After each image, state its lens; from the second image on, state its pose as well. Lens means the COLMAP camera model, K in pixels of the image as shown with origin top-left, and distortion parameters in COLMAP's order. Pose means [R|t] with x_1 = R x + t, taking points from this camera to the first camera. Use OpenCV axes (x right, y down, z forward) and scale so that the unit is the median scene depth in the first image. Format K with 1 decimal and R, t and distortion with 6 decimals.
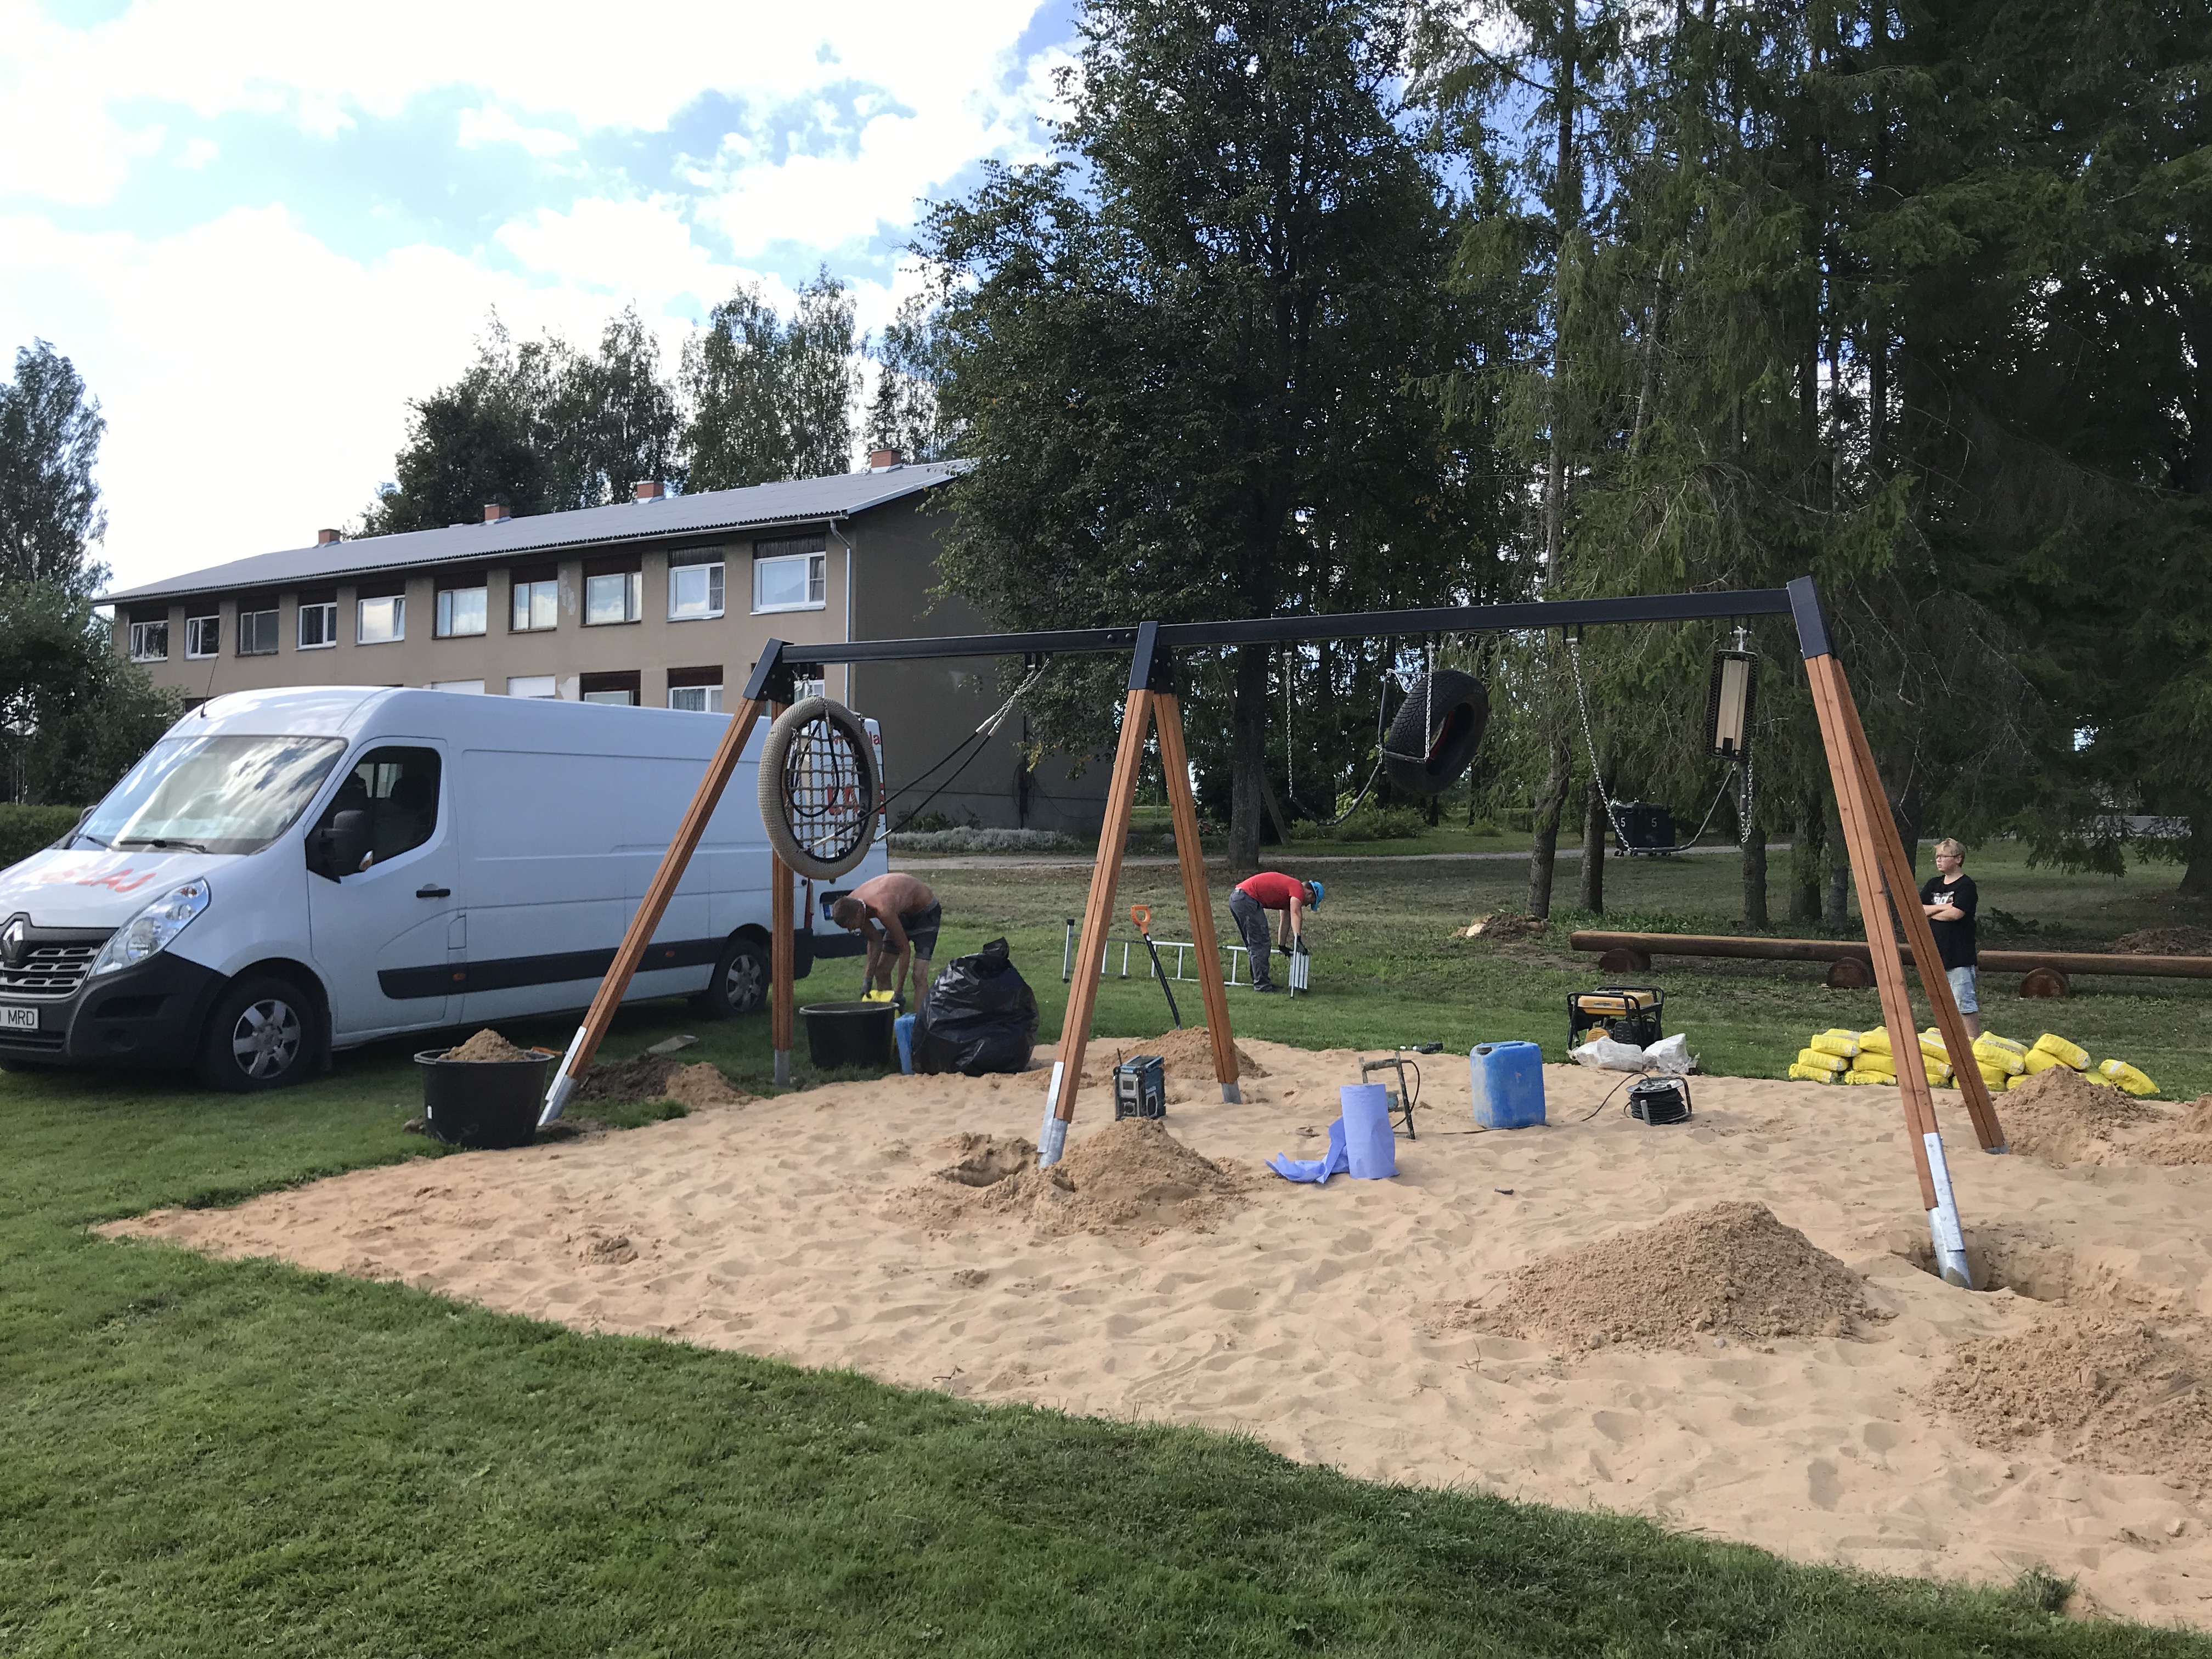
lens RADIAL K [[1806.8, 0, 1104.5], [0, 1806.8, 844.9], [0, 0, 1]] dist [0.014127, -0.019195]
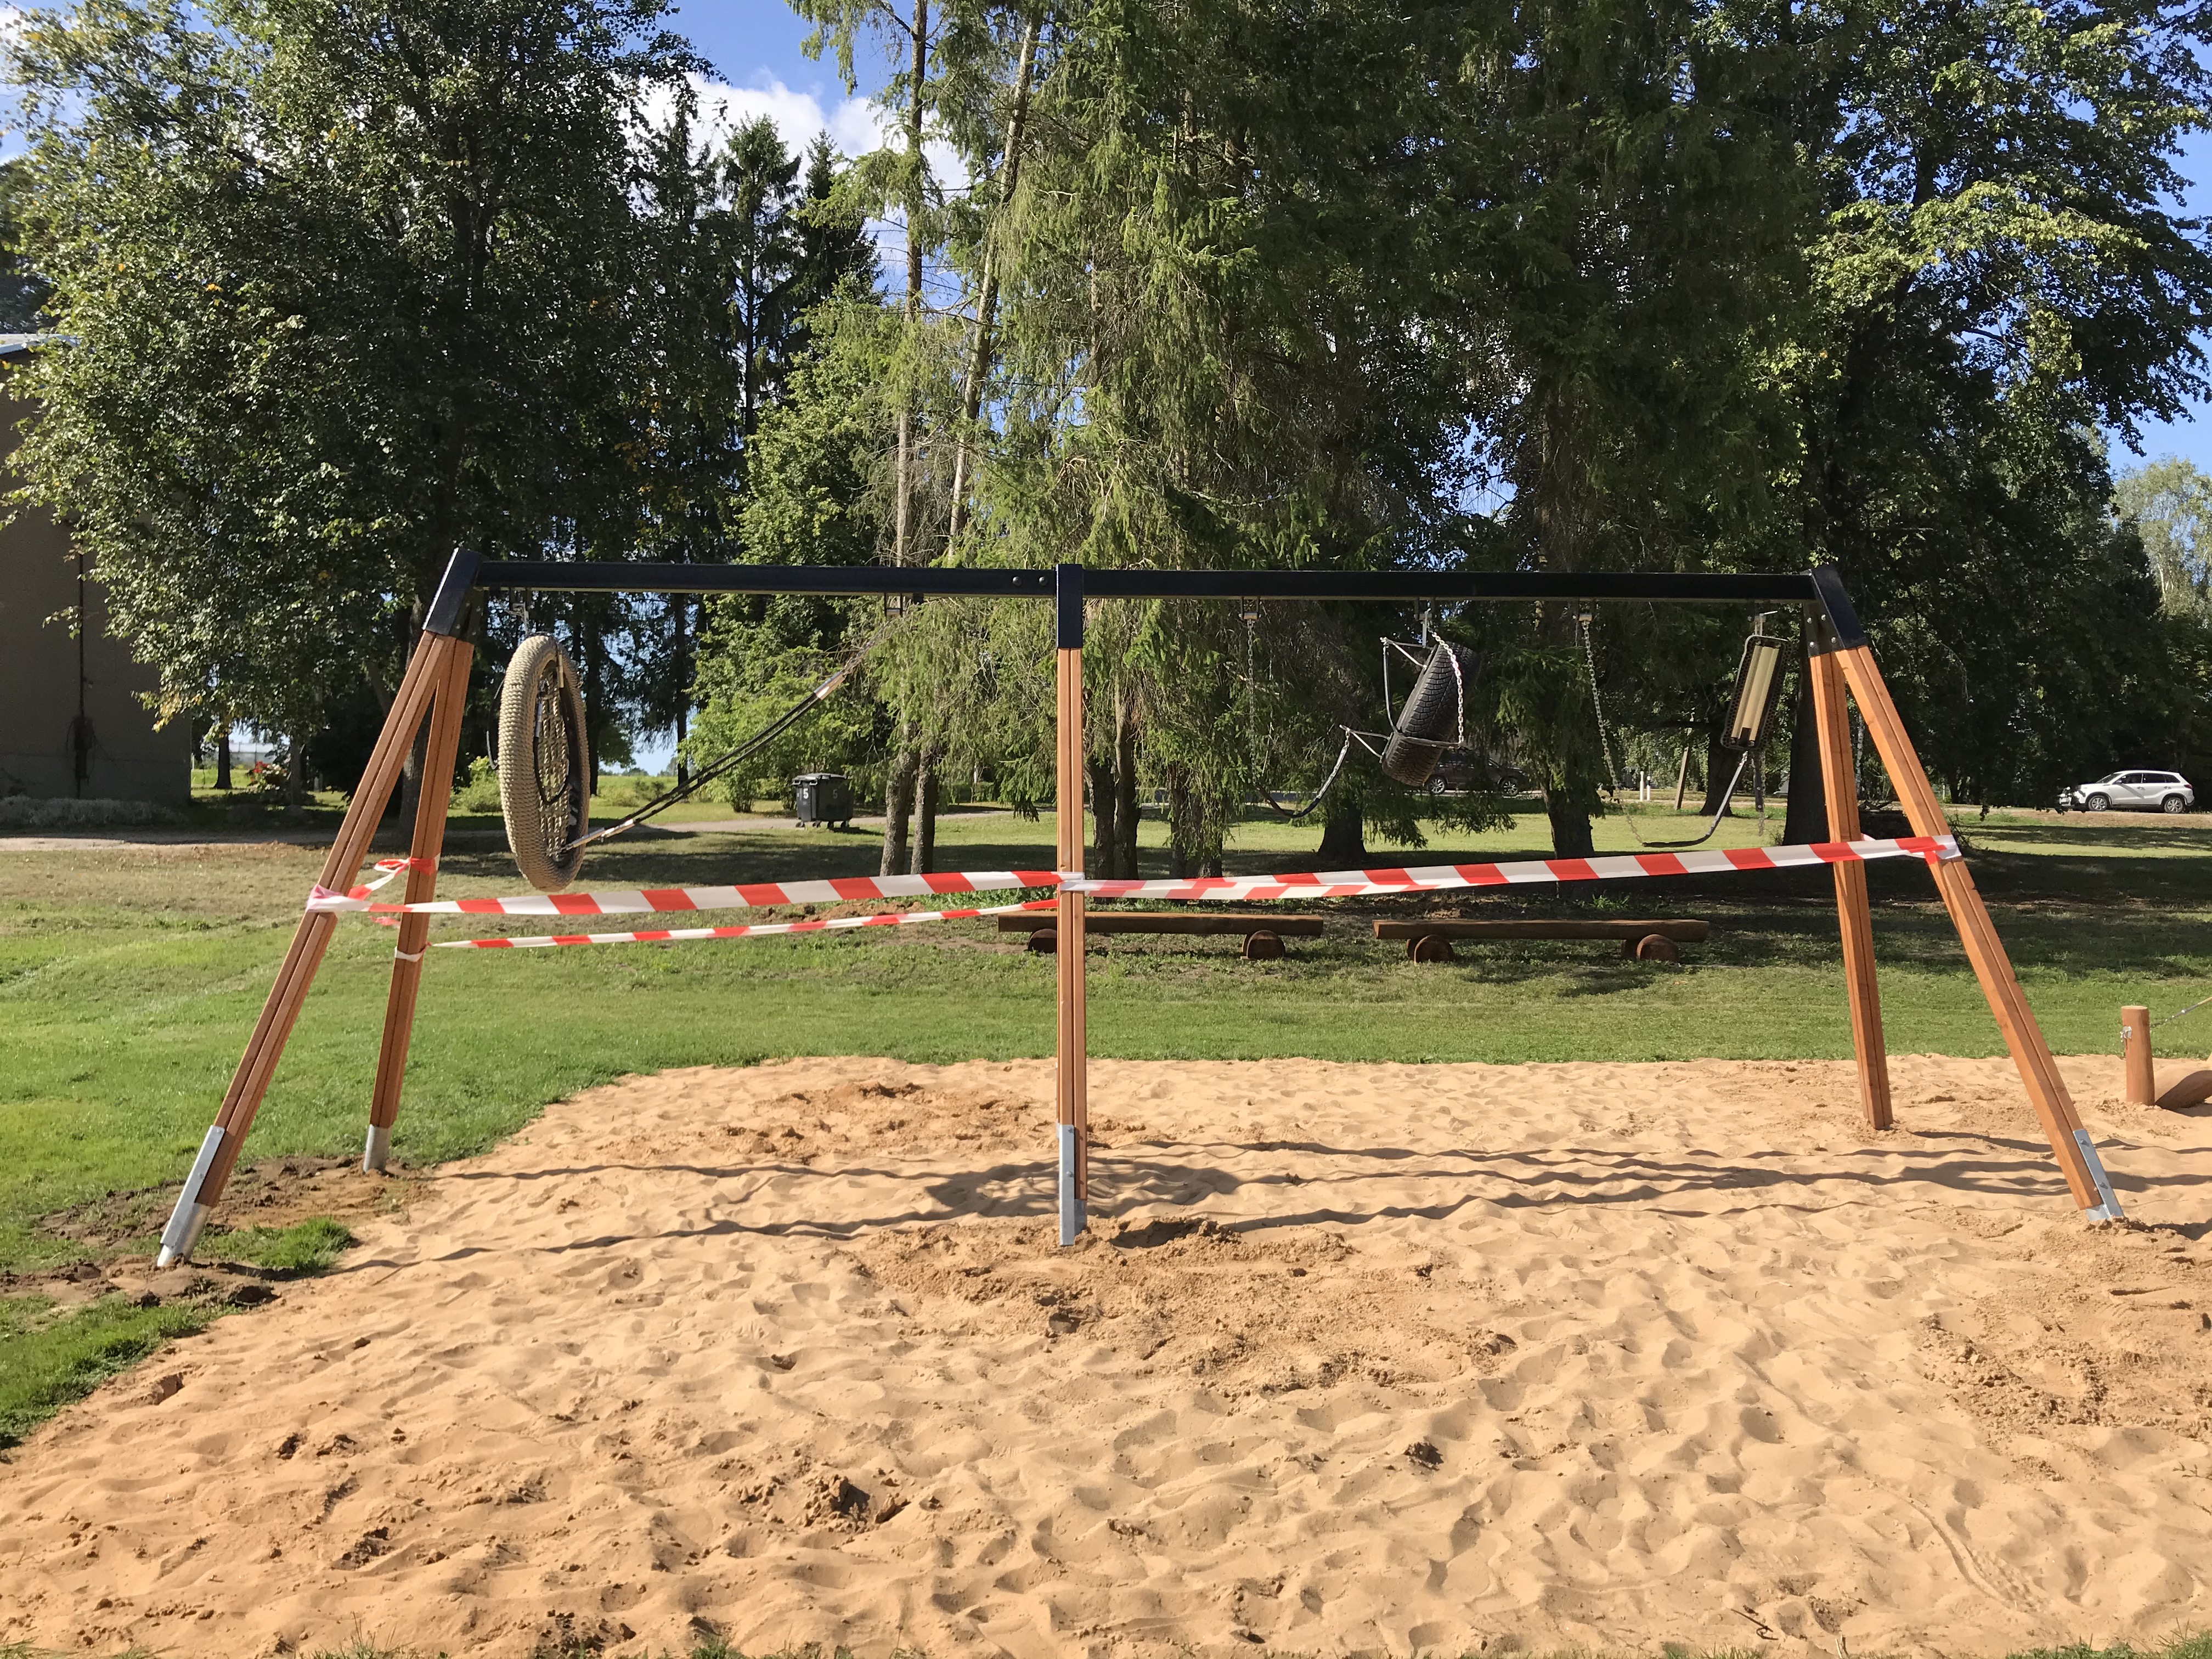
lens RADIAL K [[1806.8, 0, 1105.7], [0, 1806.8, 829.8], [0, 0, 1]] dist [0.014127, -0.019195]
pose [[0.858388, -0.008329, 0.512933, -0.182396], [0.002389, 0.999922, 0.012240, -0.007198], [-0.512995, -0.009281, 0.858341, 0.143890]]
